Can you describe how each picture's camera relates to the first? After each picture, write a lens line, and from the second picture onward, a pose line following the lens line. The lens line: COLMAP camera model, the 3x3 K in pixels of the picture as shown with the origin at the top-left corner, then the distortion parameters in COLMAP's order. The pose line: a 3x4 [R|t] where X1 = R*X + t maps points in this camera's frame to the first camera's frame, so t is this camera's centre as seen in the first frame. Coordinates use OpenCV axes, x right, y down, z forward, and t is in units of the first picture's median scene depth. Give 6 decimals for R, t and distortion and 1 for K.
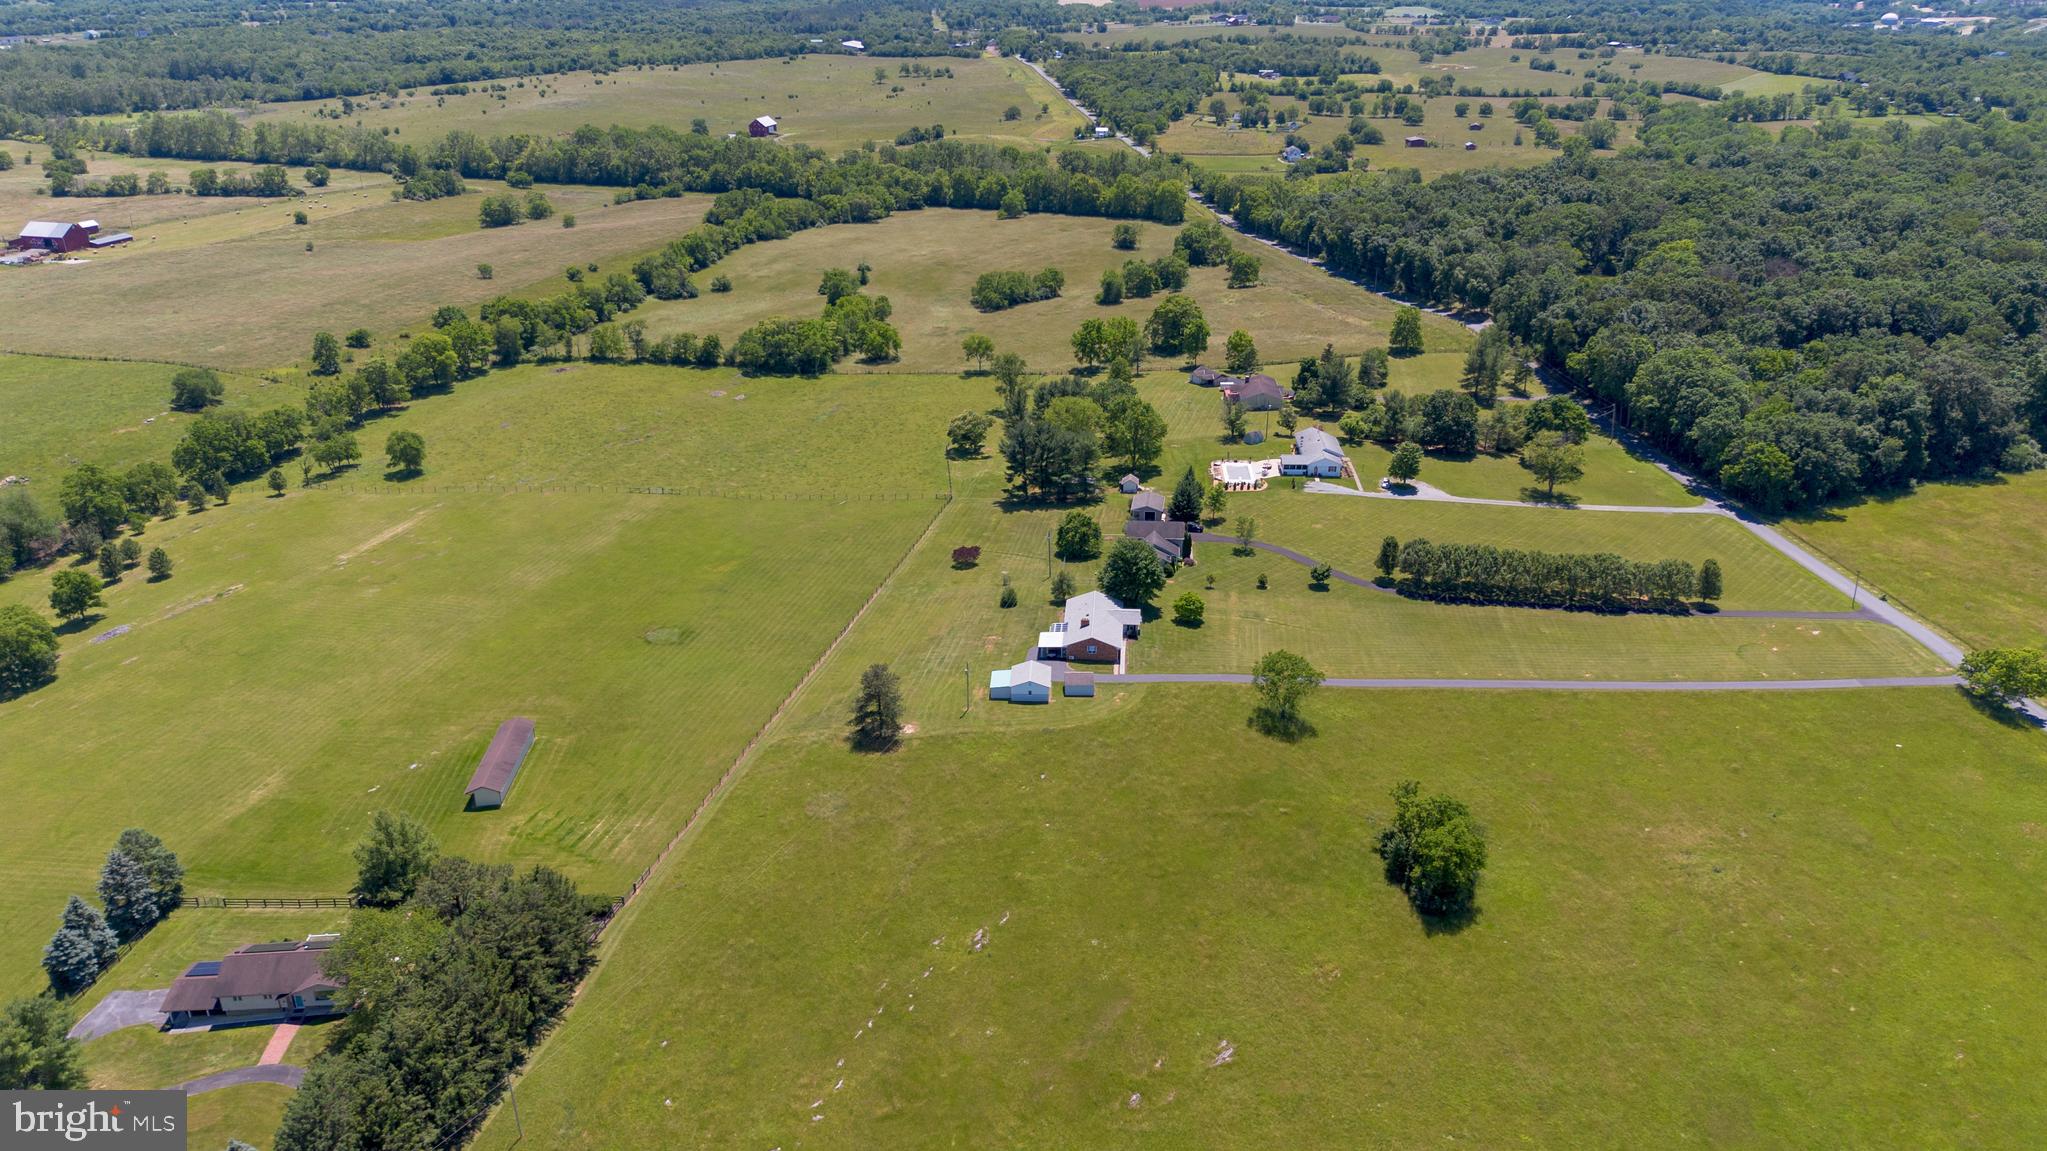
lens RADIAL K [[1450.0, 0, 1025.2], [0, 1450.0, 580.5], [0, 0, 1]] dist [0.075017, -0.085398]
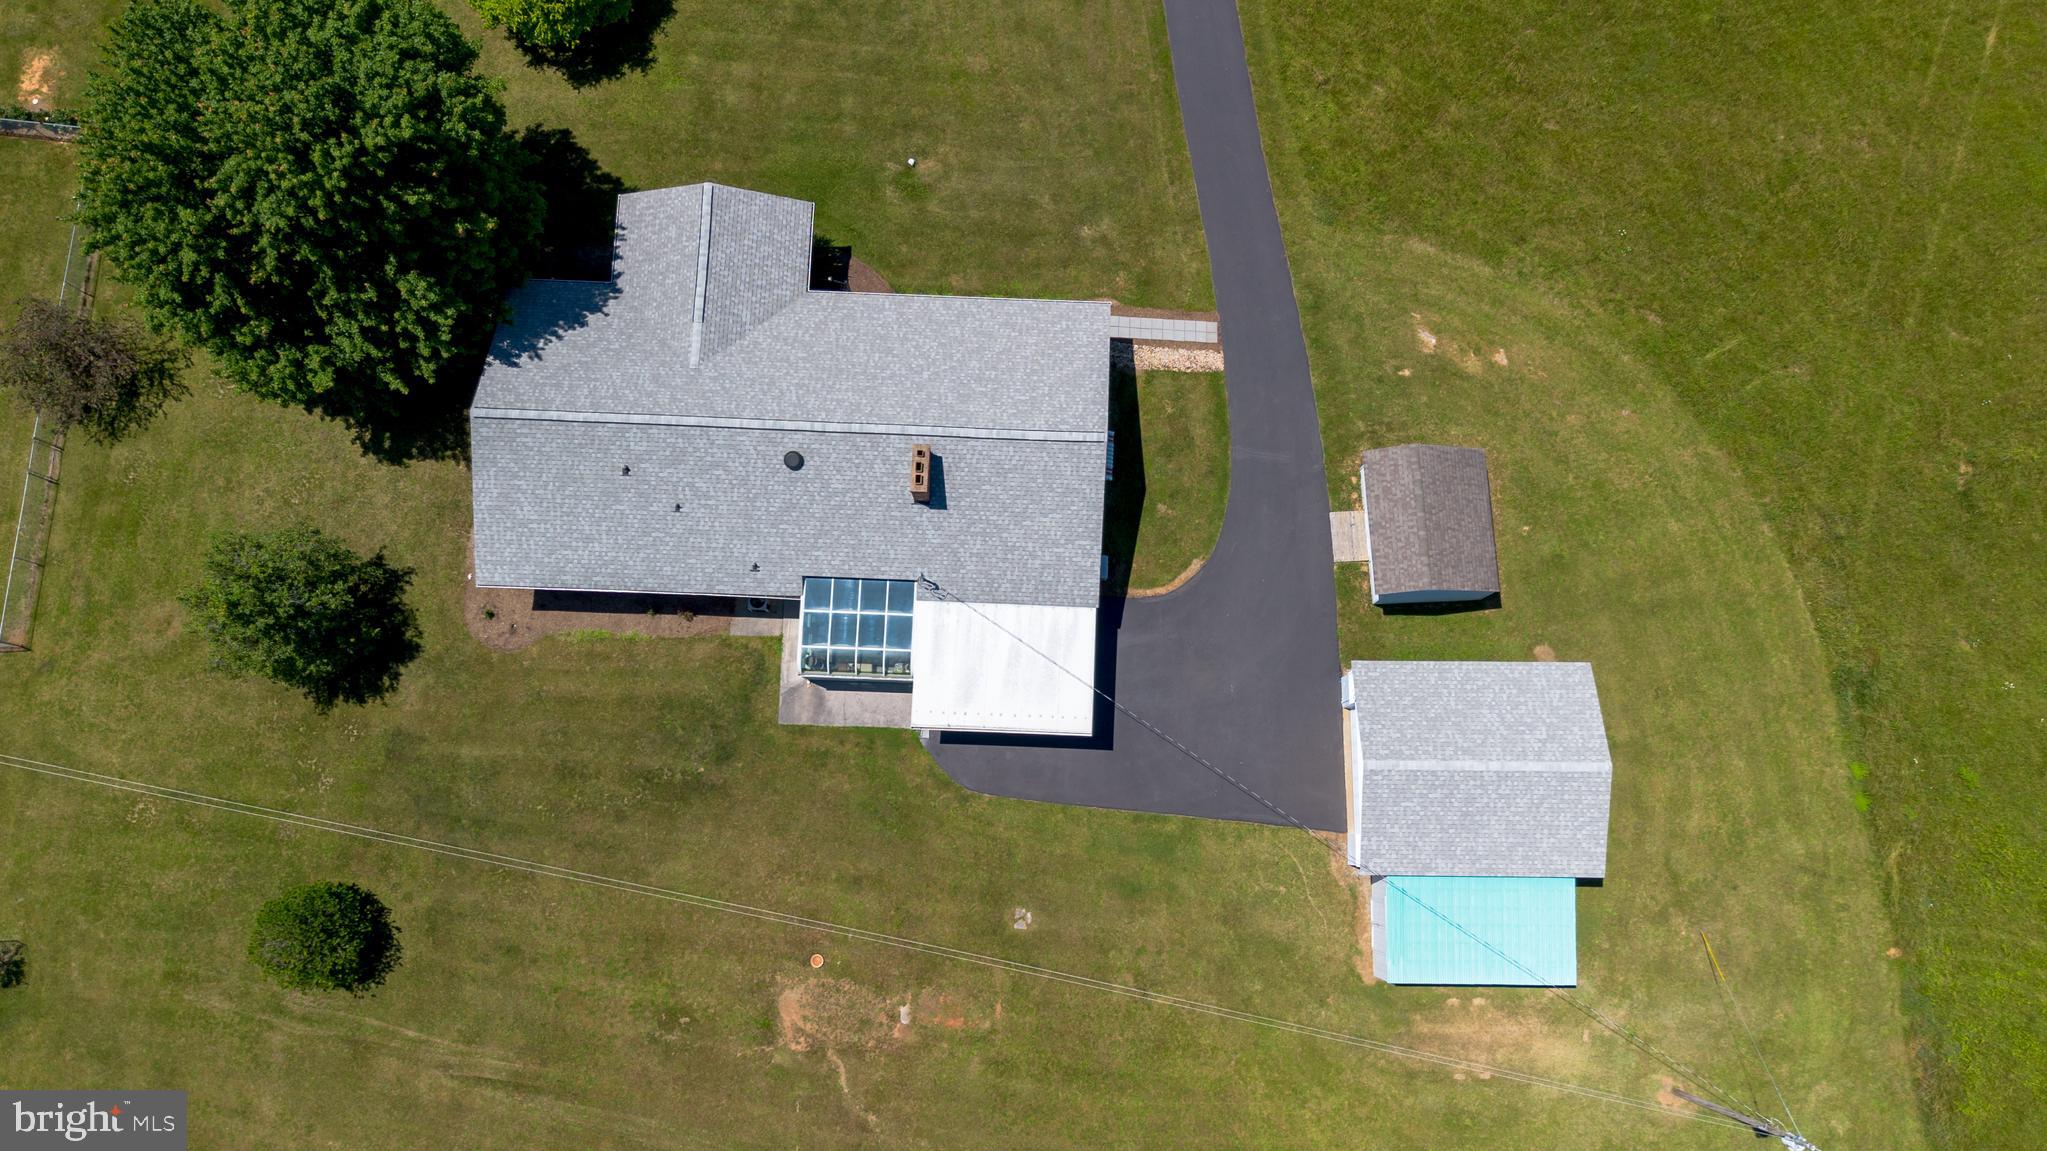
lens RADIAL K [[1450.0, 0, 1029.4], [0, 1450.0, 570.6], [0, 0, 1]] dist [0.075017, -0.085398]
pose [[-0.031682, -0.982238, 0.184947, -0.002793], [0.399052, 0.157221, 0.903349, -0.085754], [-0.916381, 0.102423, 0.386983, 0.629025]]
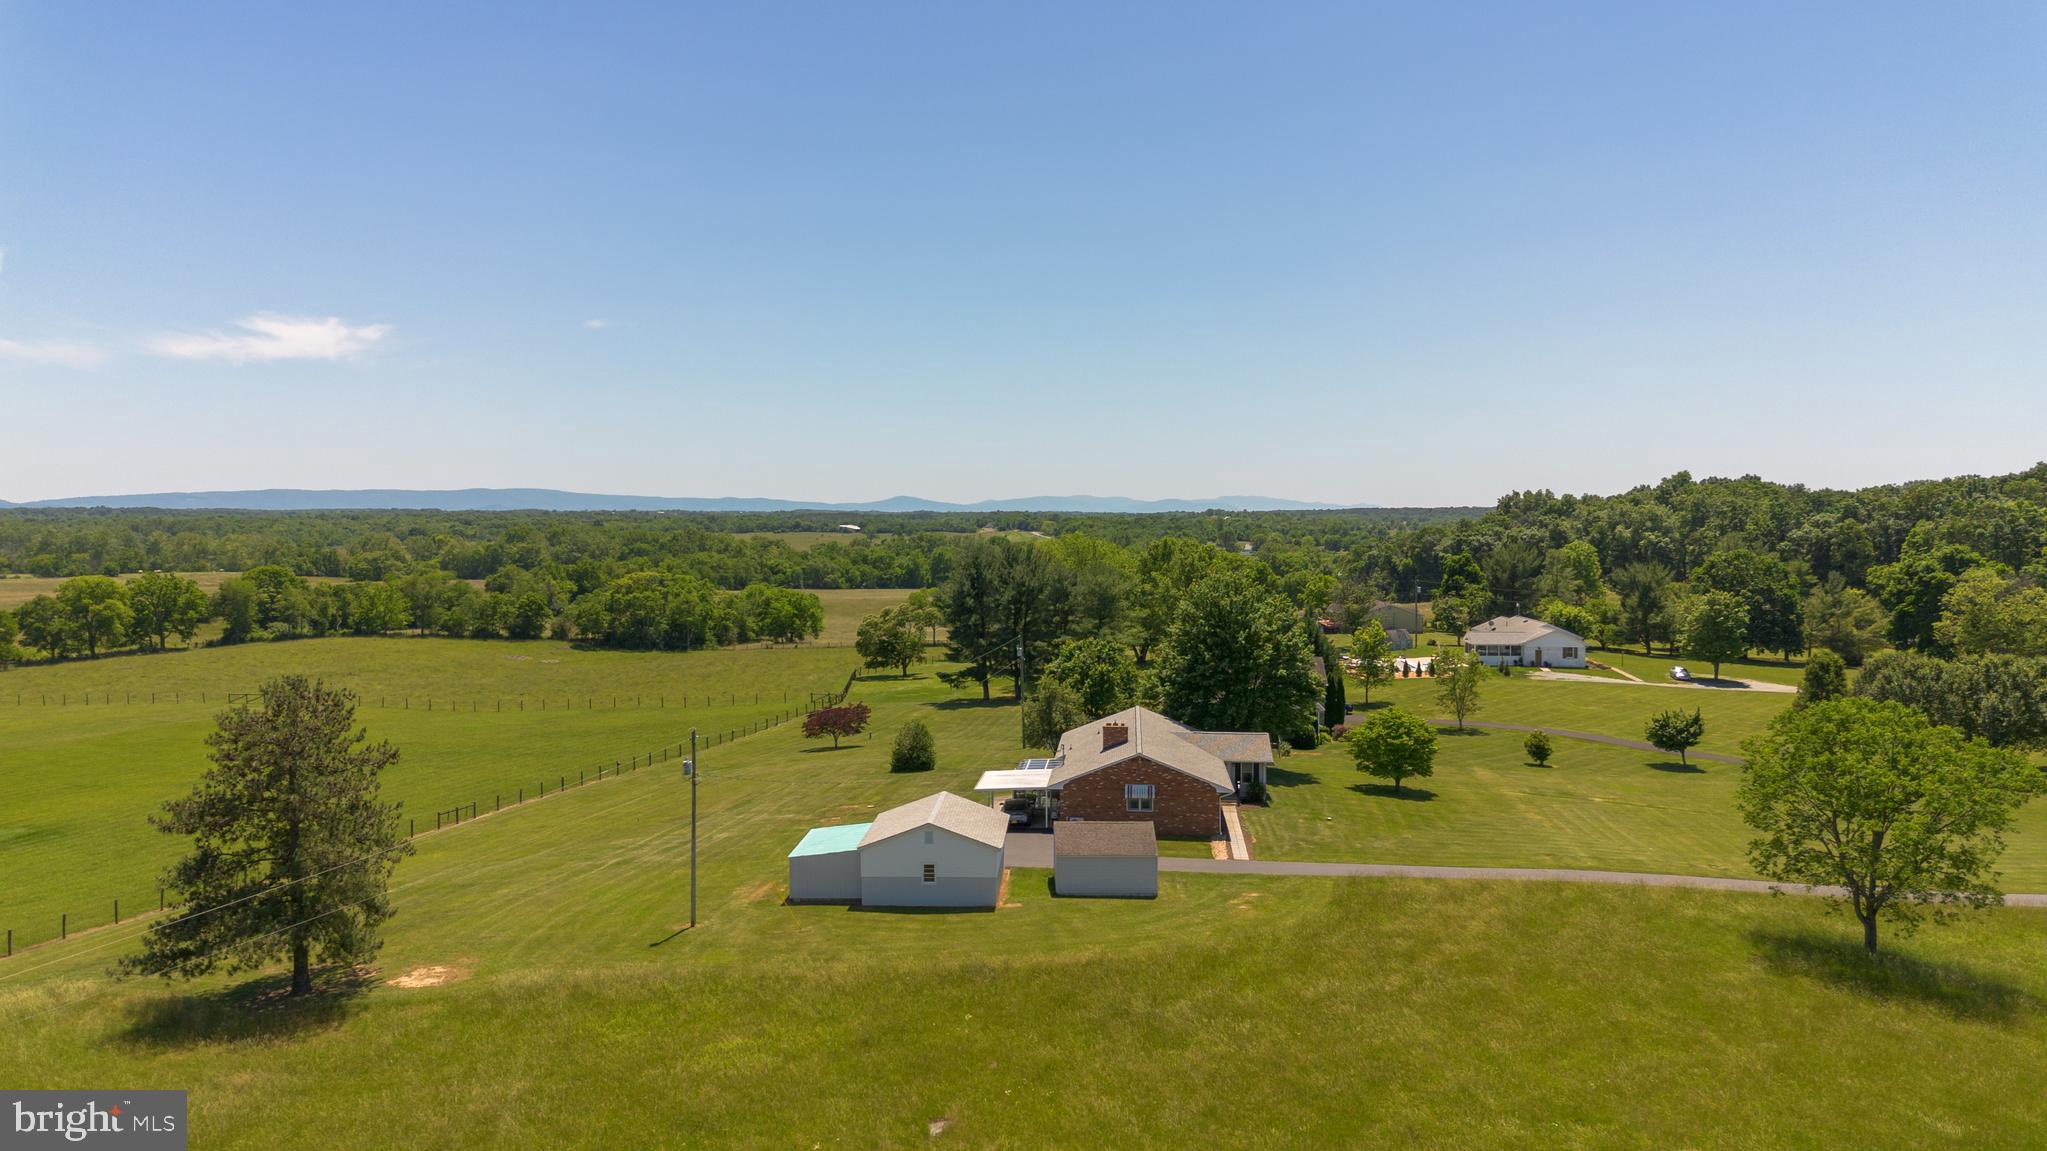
lens RADIAL K [[1450.0, 0, 1028.4], [0, 1450.0, 569.1], [0, 0, 1]] dist [0.075017, -0.085398]
pose [[0.999999, 0.001272, 0.000804, 0.014103], [-0.000895, 0.932301, -0.361682, 0.079053], [-0.001209, 0.361681, 0.932301, 0.457340]]
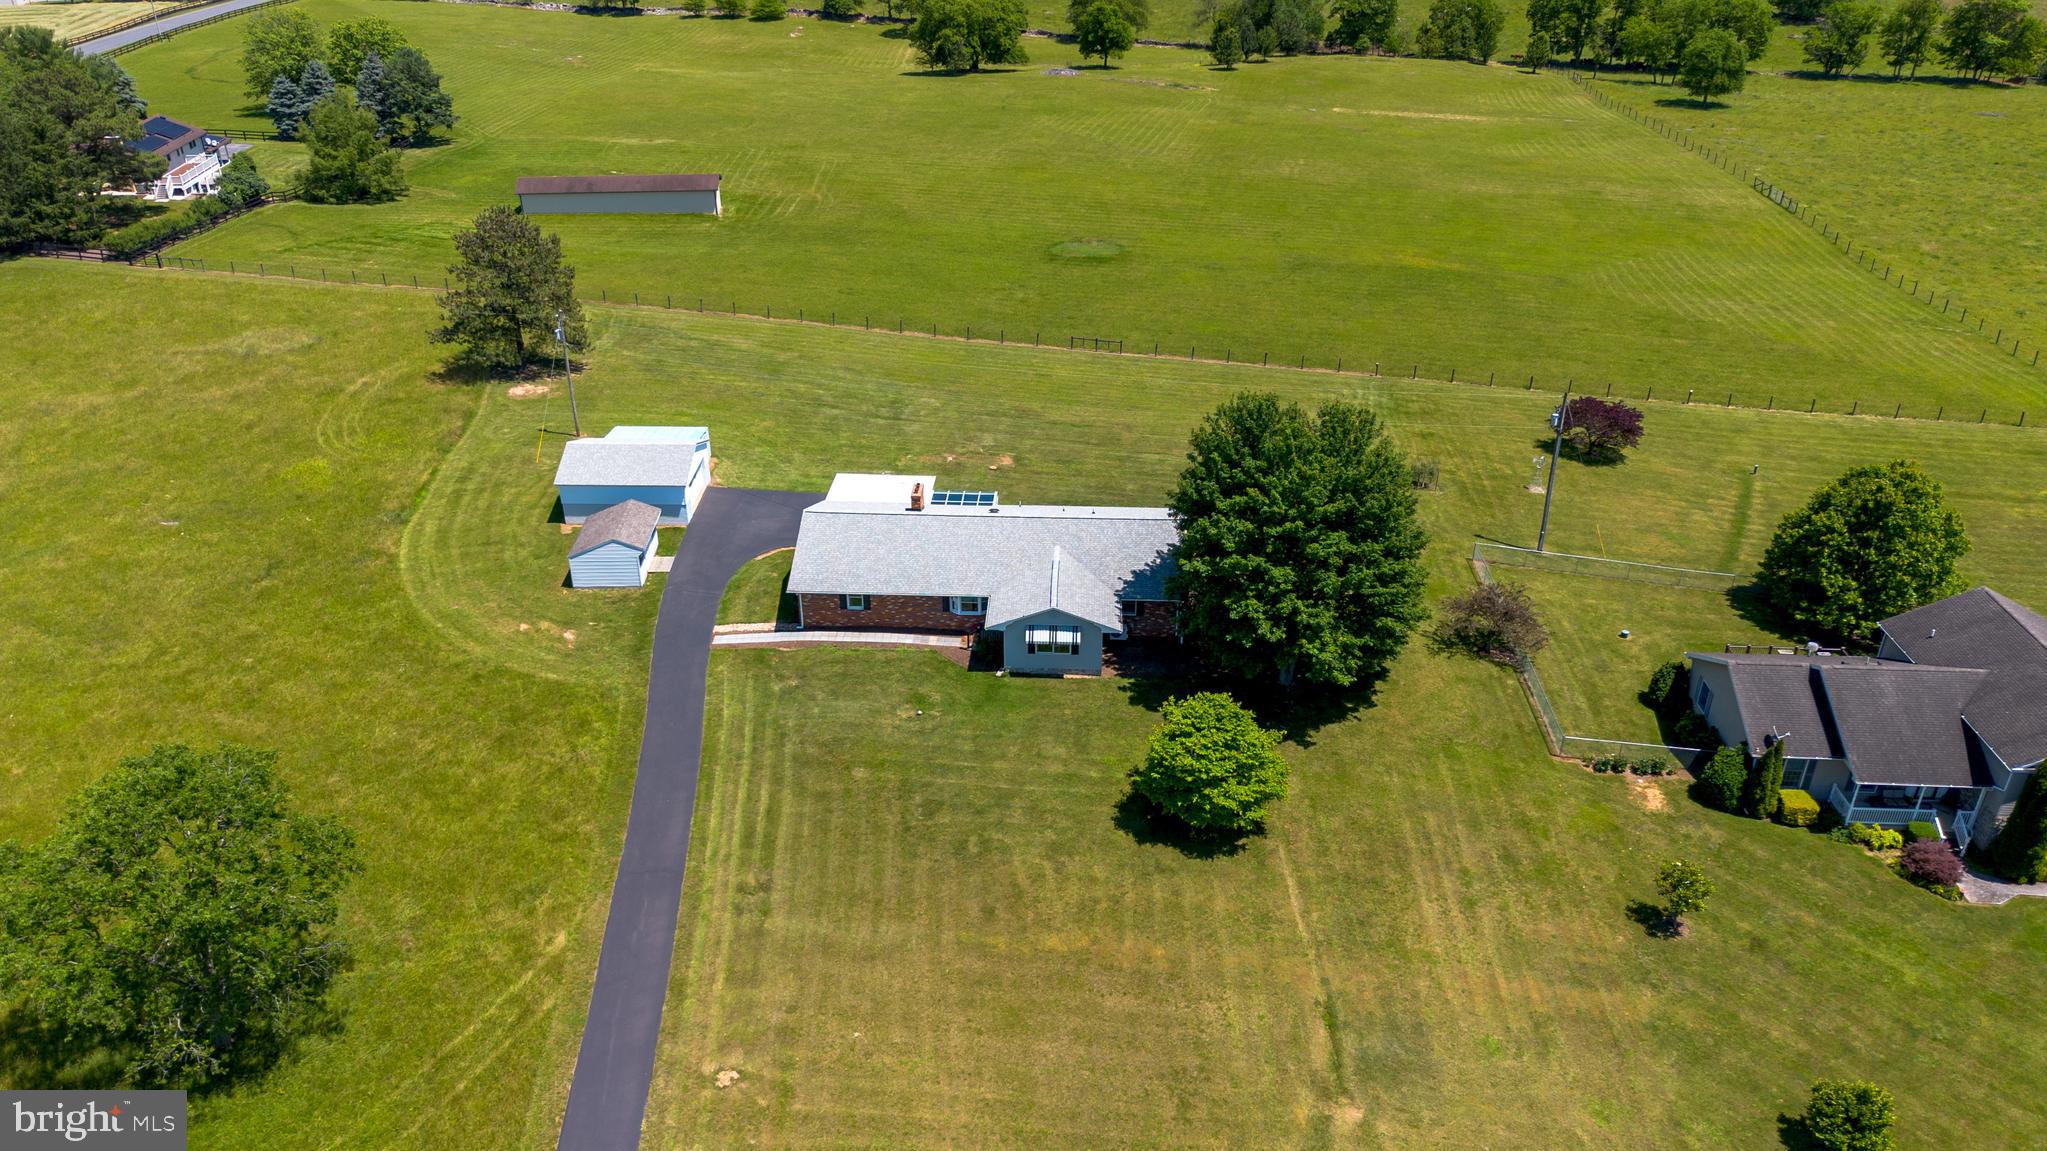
lens RADIAL K [[1450.0, 0, 1027.5], [0, 1450.0, 577.5], [0, 0, 1]] dist [0.075017, -0.085398]
pose [[0.024928, 0.481651, -0.876008, 0.215856], [-0.395510, 0.809536, 0.433848, -0.067235], [0.918123, 0.335655, 0.210678, 0.658580]]
